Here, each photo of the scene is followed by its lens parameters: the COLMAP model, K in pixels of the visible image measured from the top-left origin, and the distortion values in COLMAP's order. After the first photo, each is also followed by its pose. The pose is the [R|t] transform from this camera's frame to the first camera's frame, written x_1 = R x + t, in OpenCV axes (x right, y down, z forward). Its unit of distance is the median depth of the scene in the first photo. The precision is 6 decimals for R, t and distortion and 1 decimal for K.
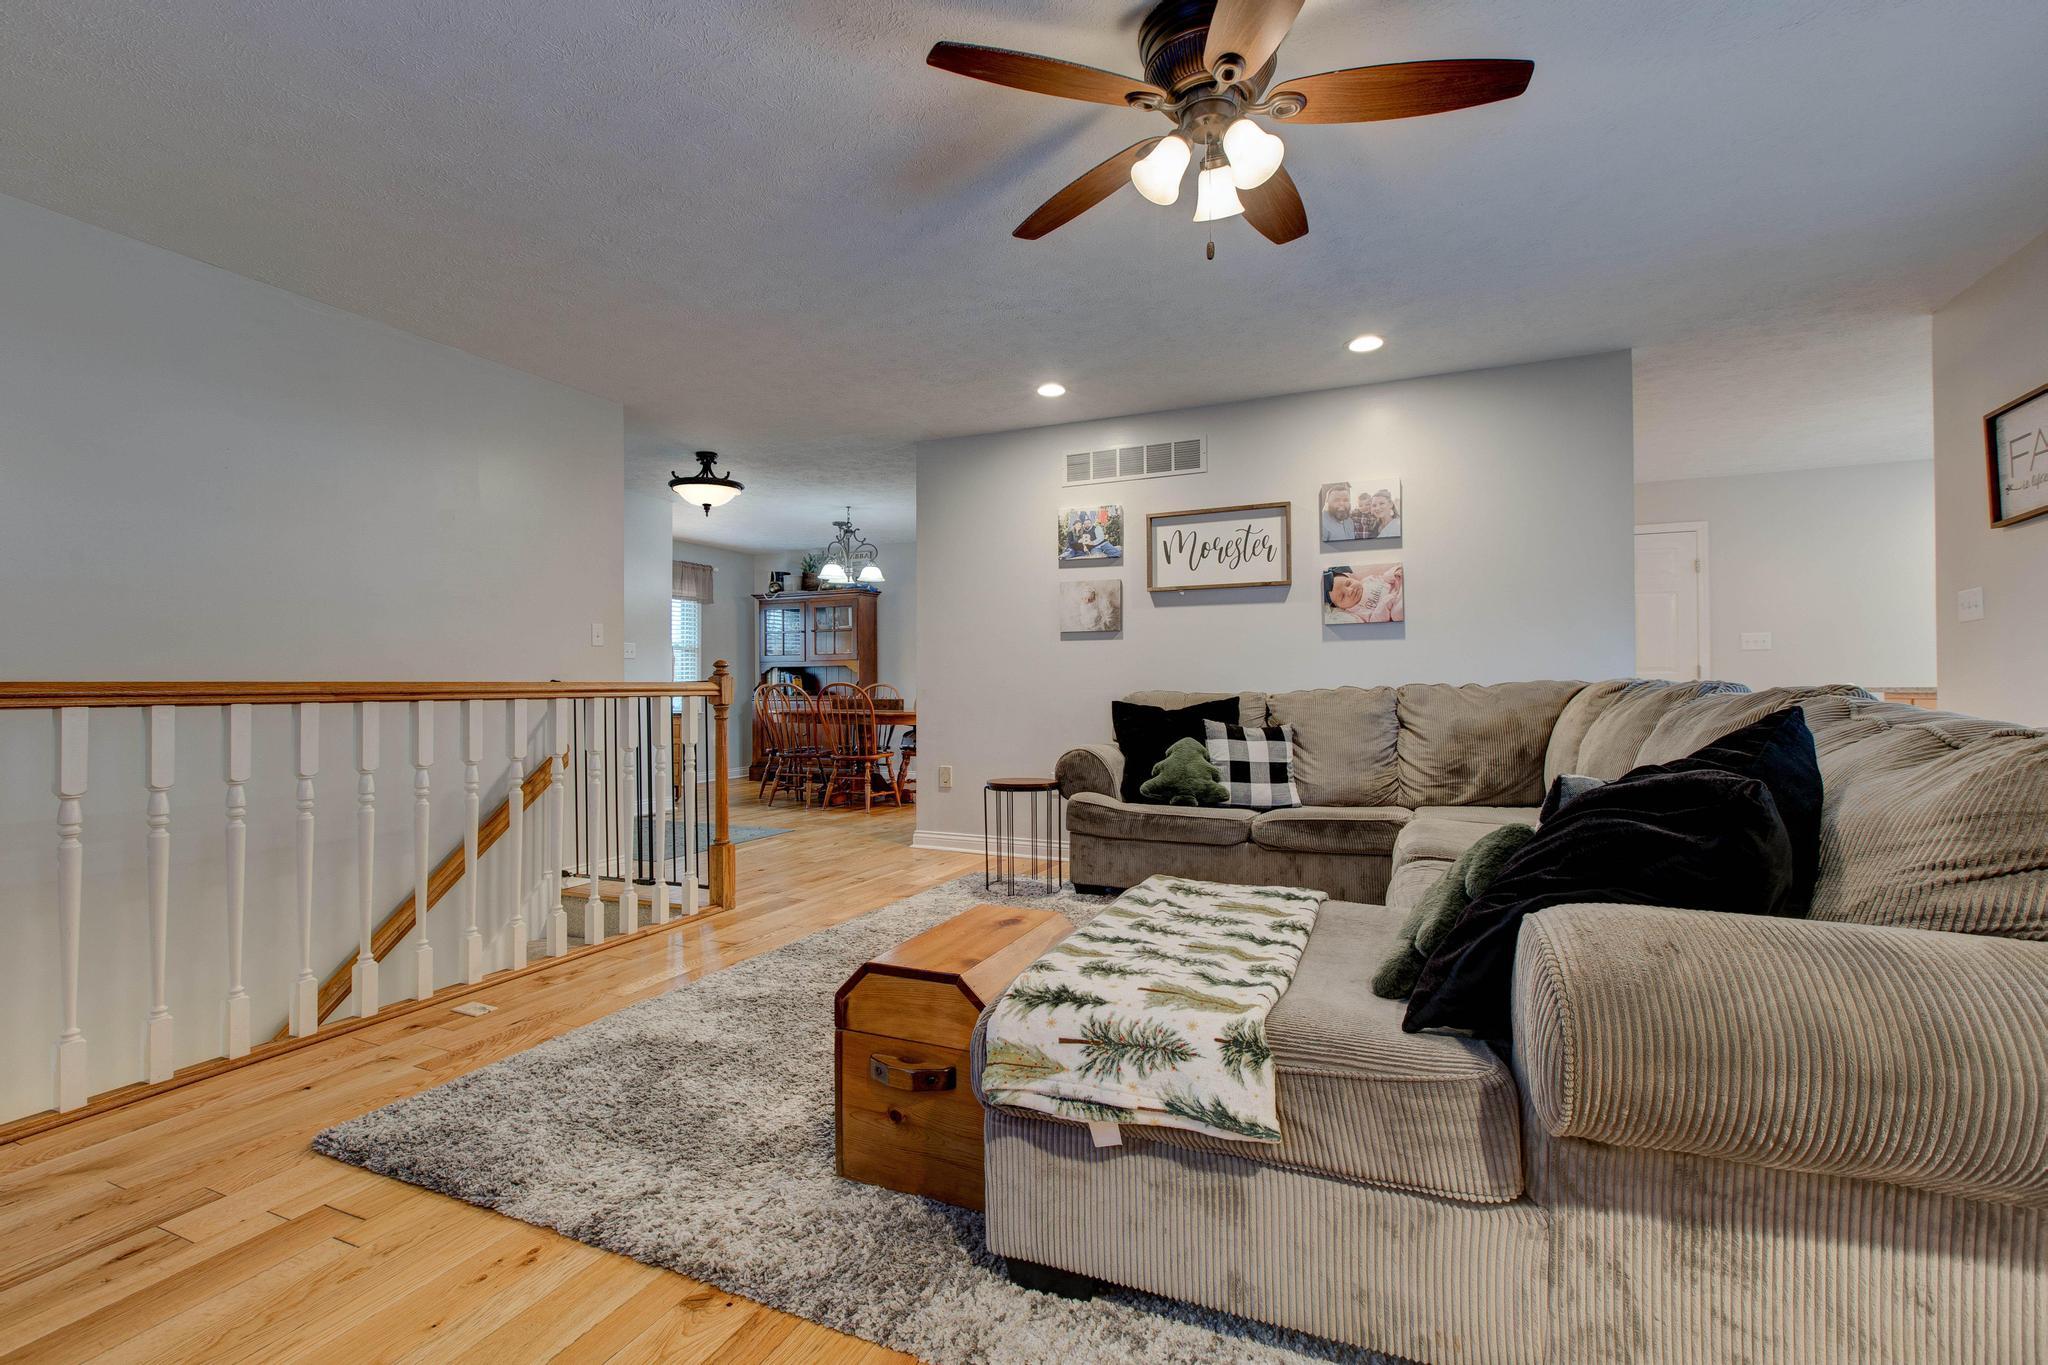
lens RADIAL K [[933.3, 0, 986.0], [0, 933.3, 674.1], [0, 0, 1]] dist [0.000471, -0.000021]
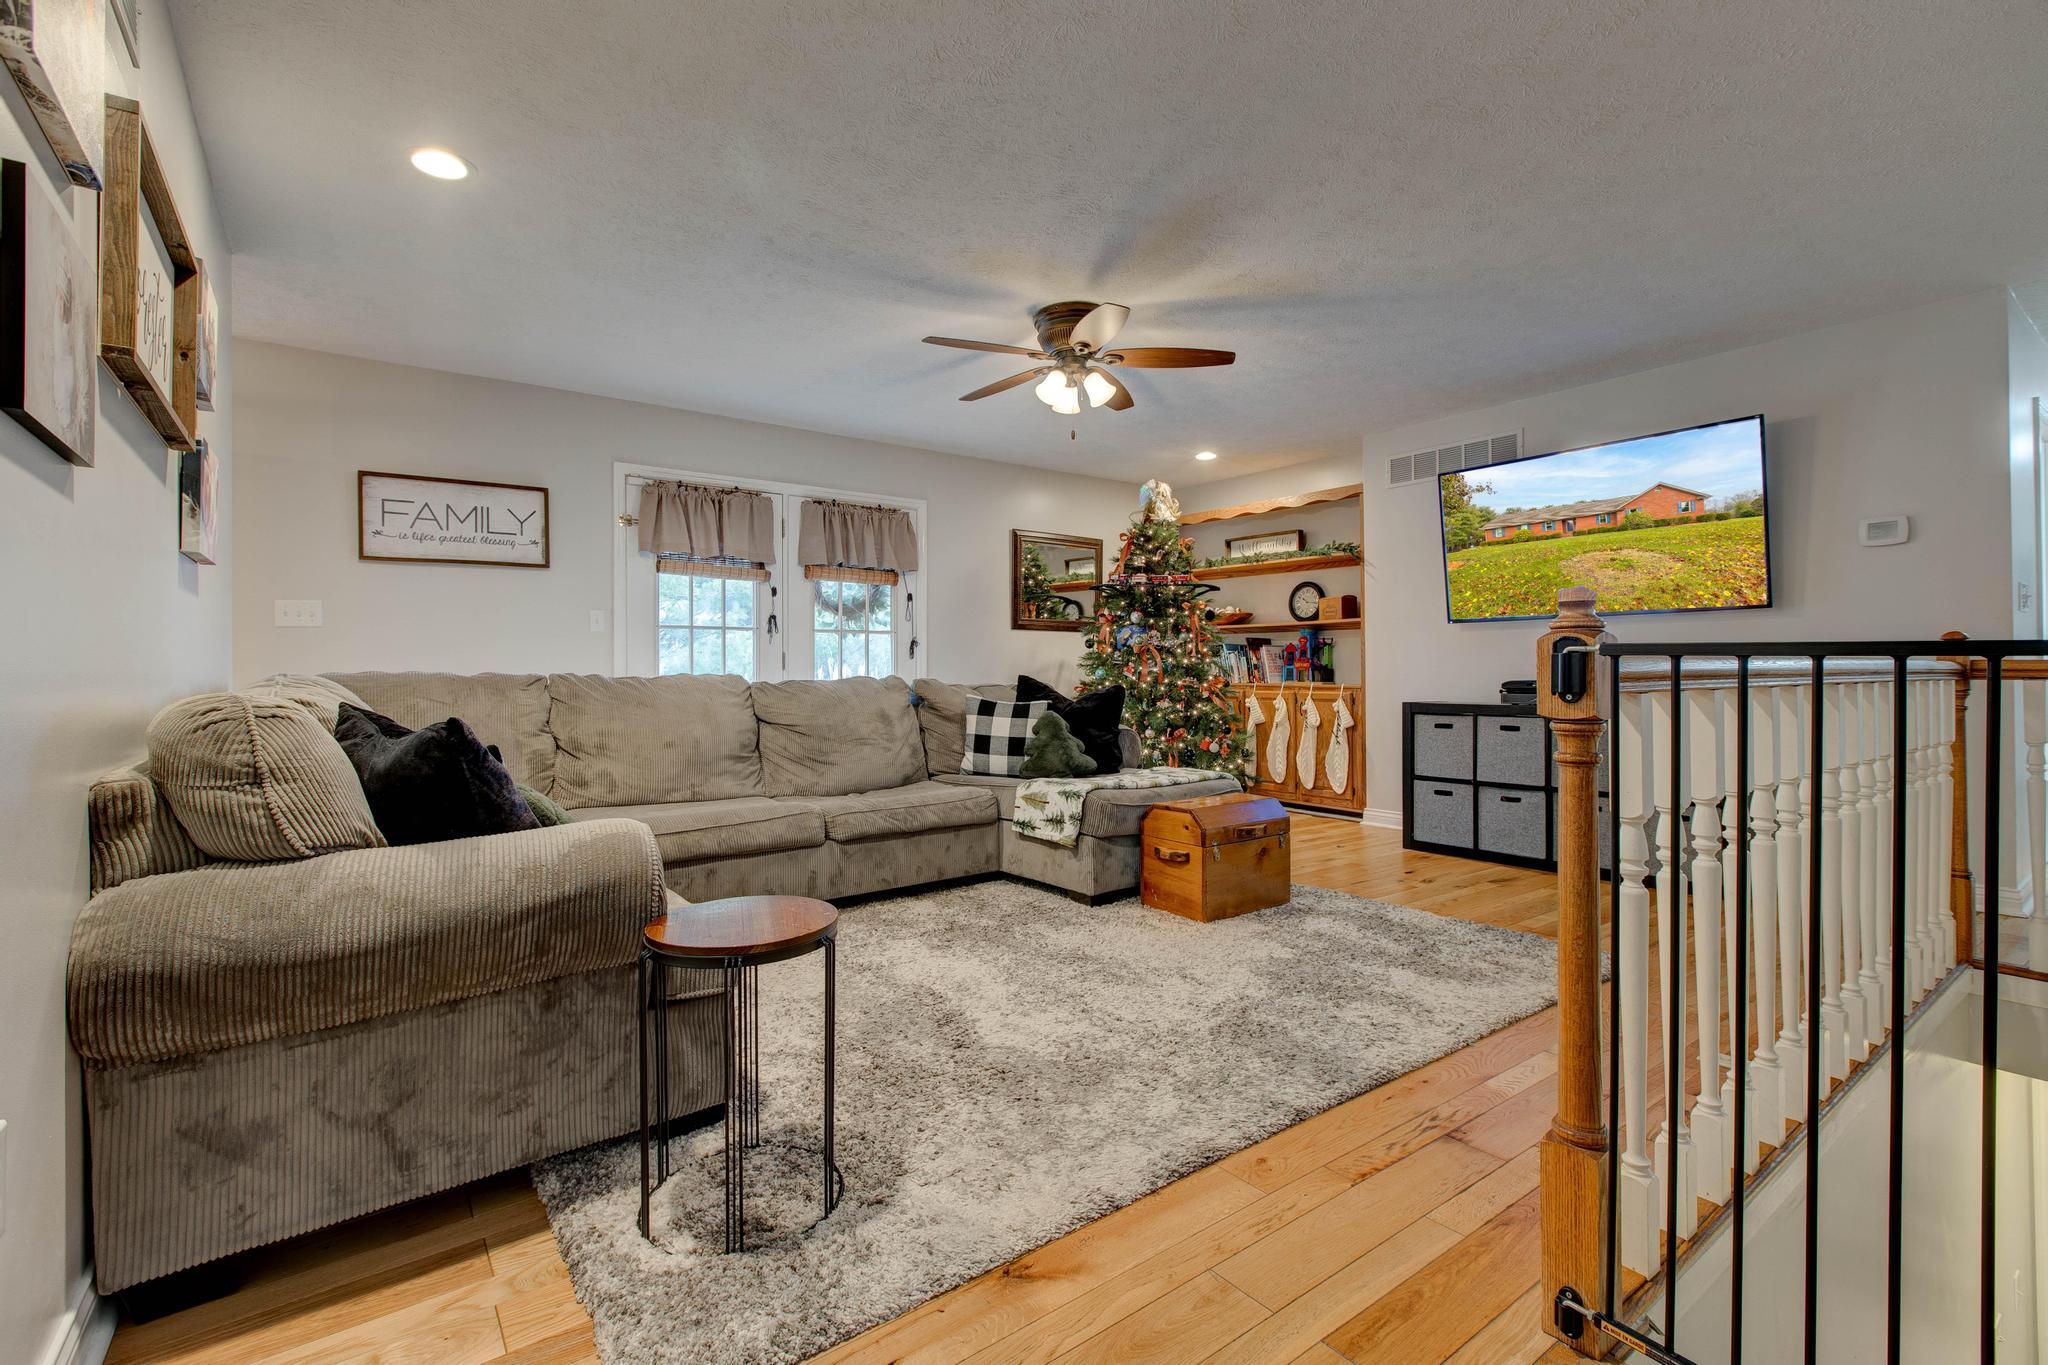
lens RADIAL K [[933.3, 0, 1018.3], [0, 933.3, 682.0], [0, 0, 1]] dist [0.000471, -0.000021]
pose [[-0.886874, 0.006934, 0.461959, -0.232231], [0.005908, 0.999976, -0.003668, 0.017238], [-0.461973, -0.000524, -0.886894, 1.240575]]
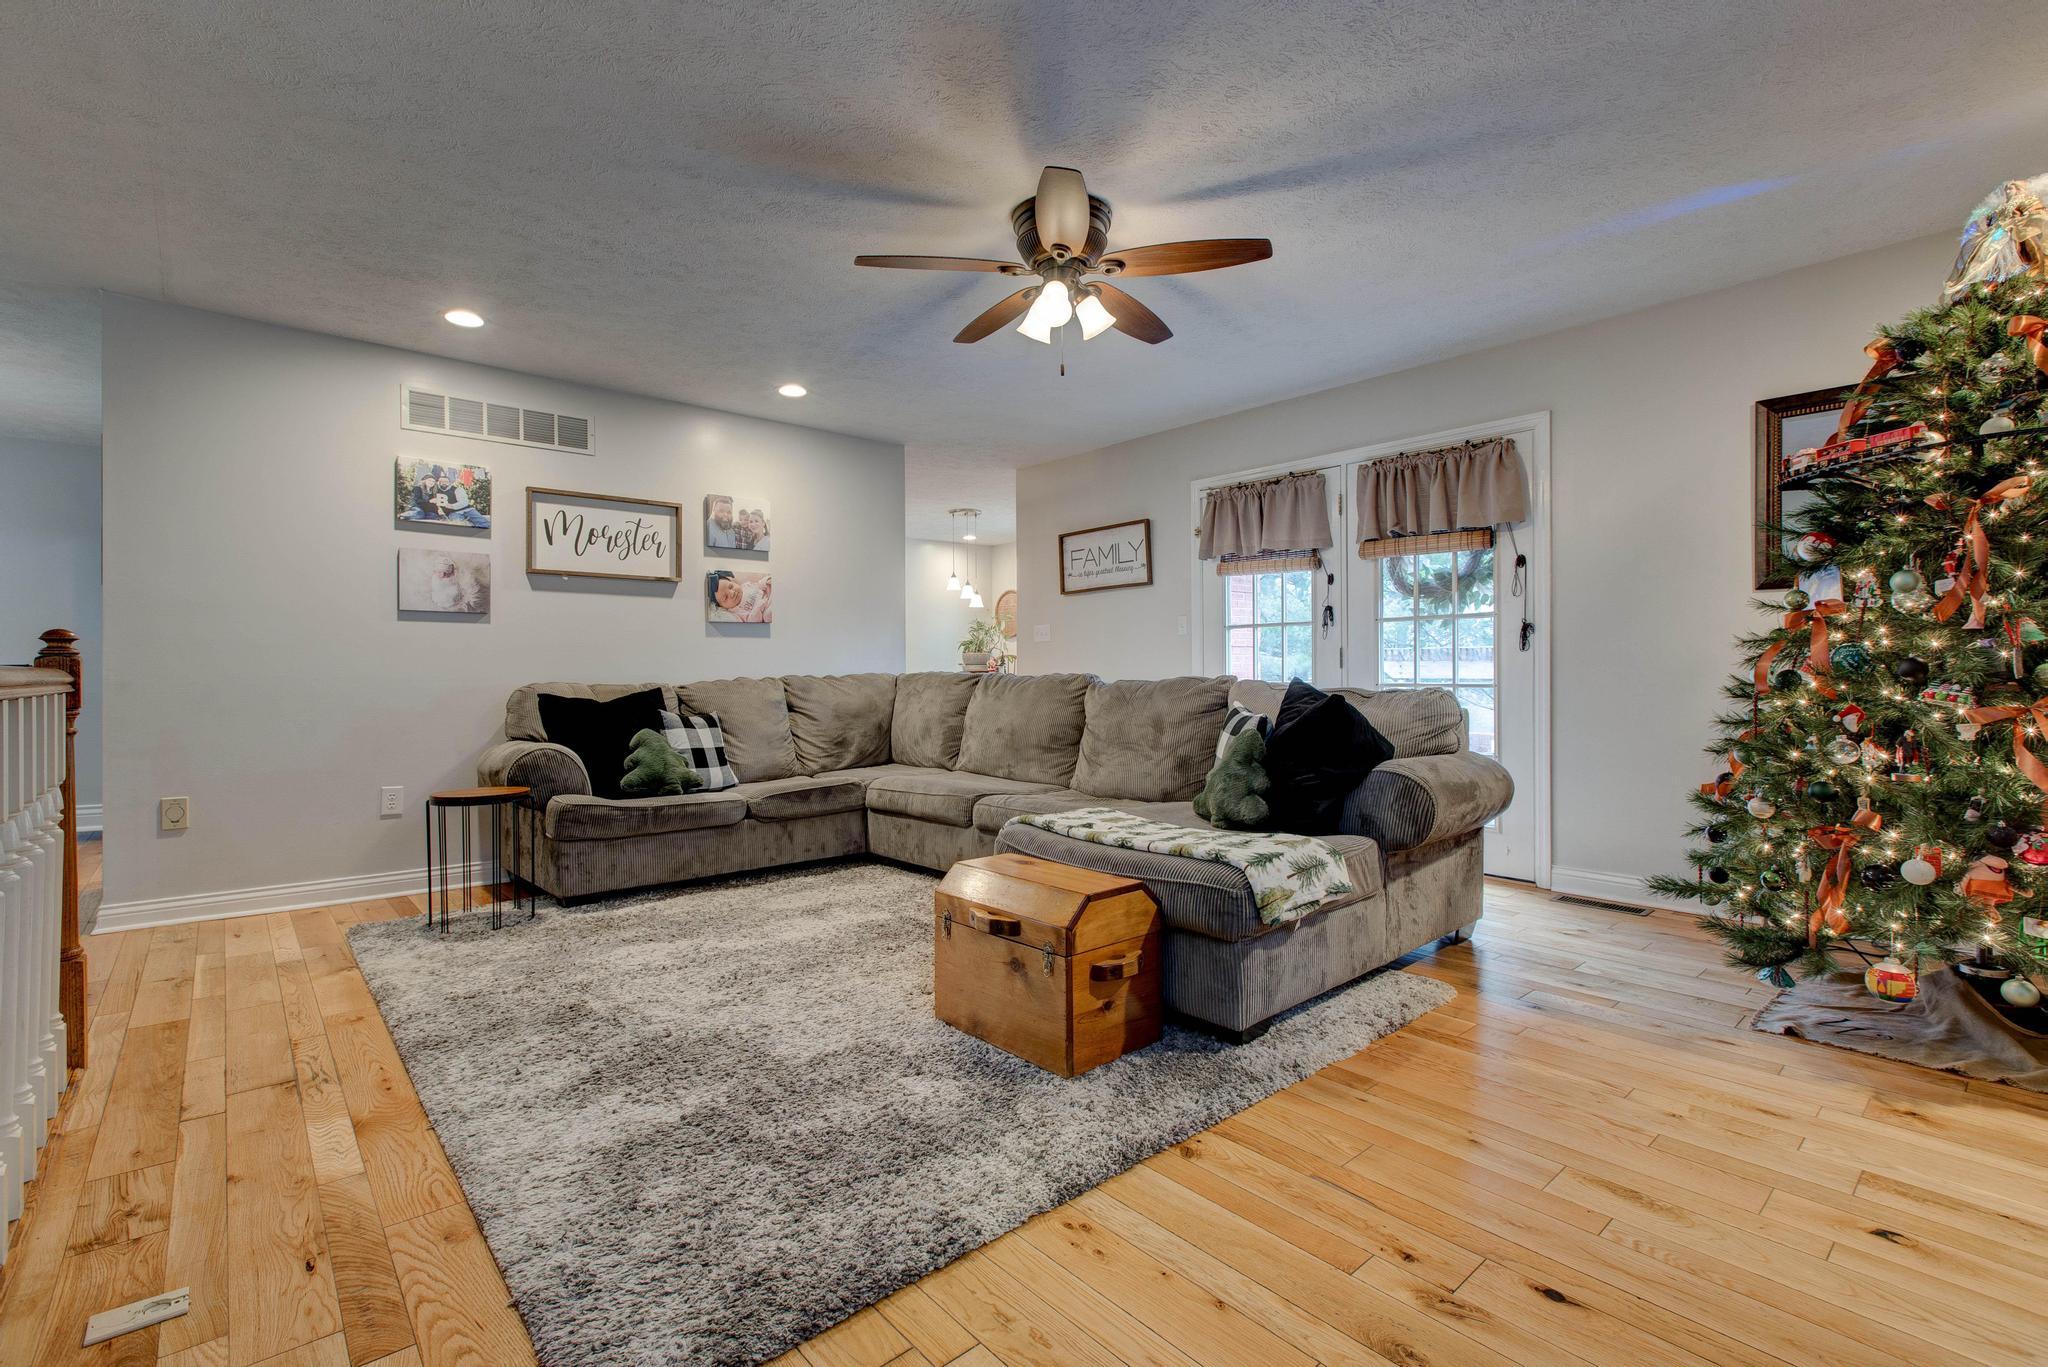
lens RADIAL K [[933.3, 0, 1017.0], [0, 933.3, 671.3], [0, 0, 1]] dist [0.000471, -0.000021]
pose [[0.401339, 0.006957, 0.915903, -0.507513], [-0.009470, 0.999949, -0.003445, 0.006174], [-0.915880, -0.007291, 0.401385, 0.227448]]
